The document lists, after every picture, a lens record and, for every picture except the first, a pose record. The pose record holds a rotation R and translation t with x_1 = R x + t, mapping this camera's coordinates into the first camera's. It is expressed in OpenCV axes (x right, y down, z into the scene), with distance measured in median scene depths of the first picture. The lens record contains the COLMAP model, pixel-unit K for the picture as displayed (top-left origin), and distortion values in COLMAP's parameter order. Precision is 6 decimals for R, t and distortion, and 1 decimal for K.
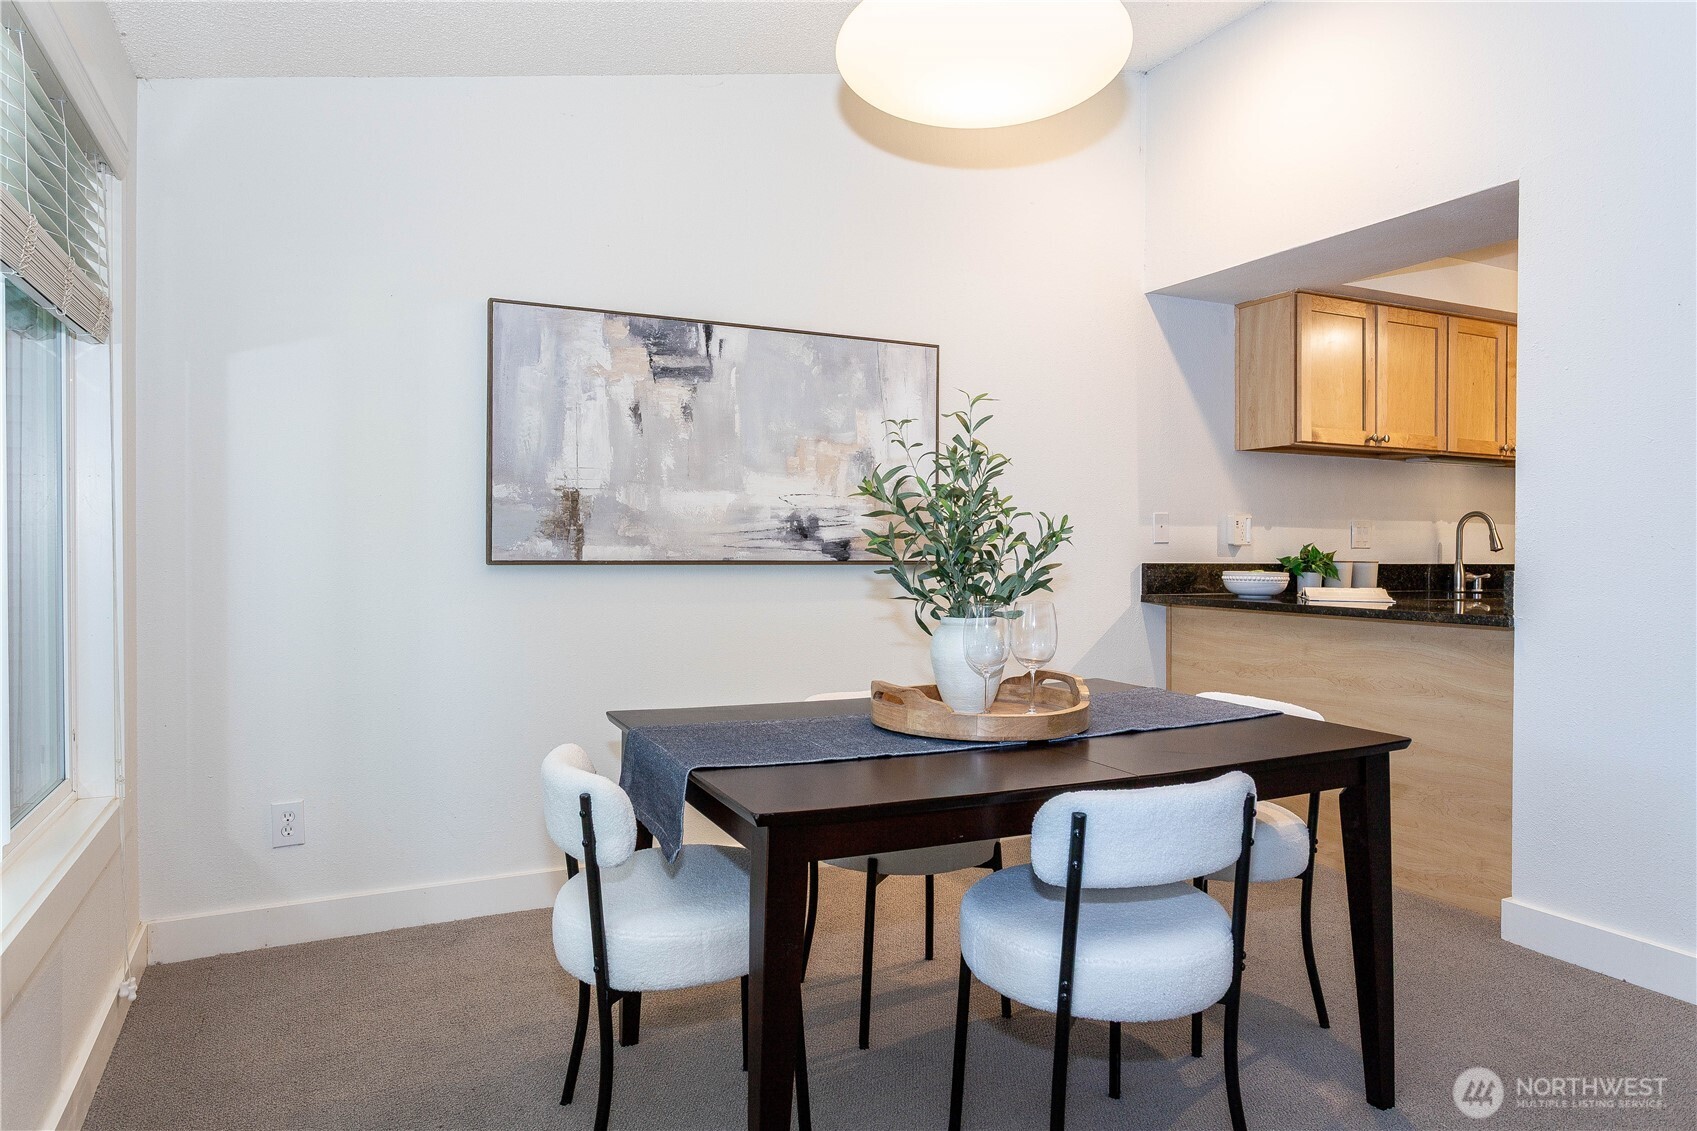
lens RADIAL K [[1054.5, 0, 854.2], [0, 1054.5, 566.5], [0, 0, 1]] dist [-0.001446, -0.000299]
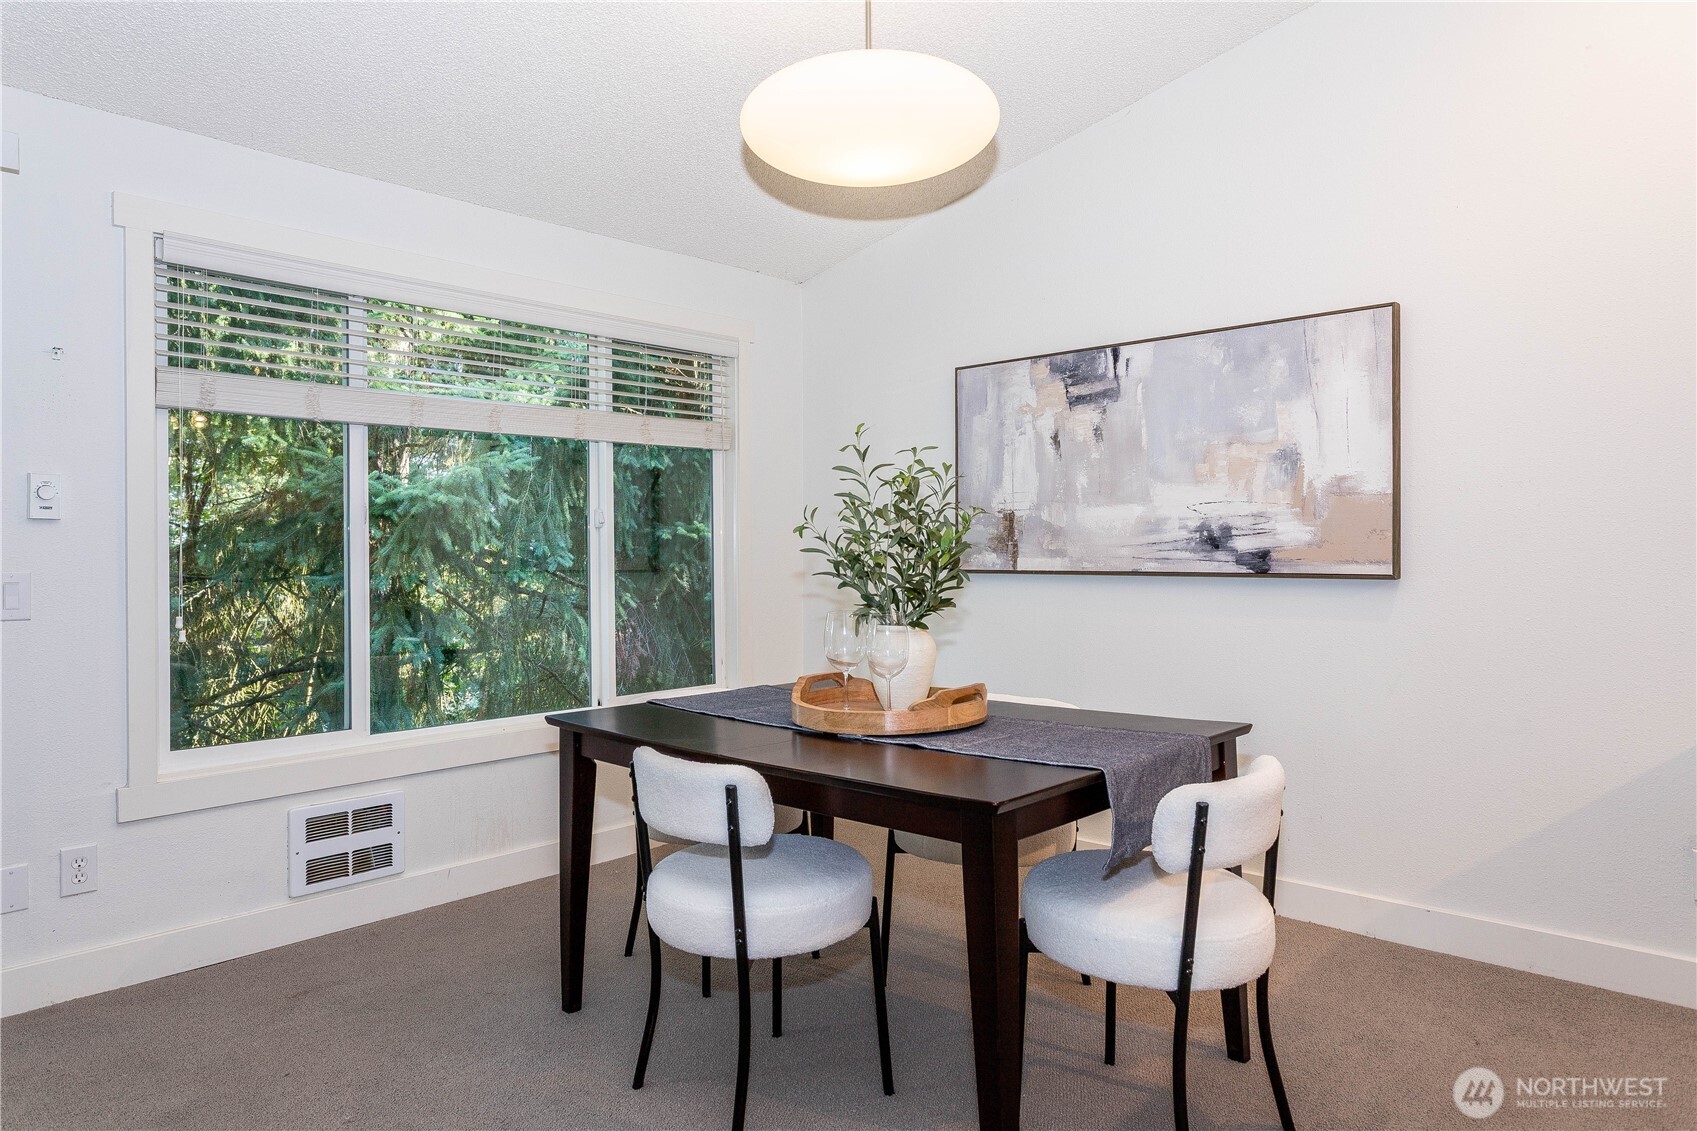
lens RADIAL K [[1054.5, 0, 855.9], [0, 1054.5, 559.5], [0, 0, 1]] dist [-0.001446, -0.000299]
pose [[0.370497, -0.000710, -0.928833, 0.744139], [-0.009735, 0.999942, -0.004647, -0.010205], [0.928783, 0.010764, 0.370468, 0.371373]]
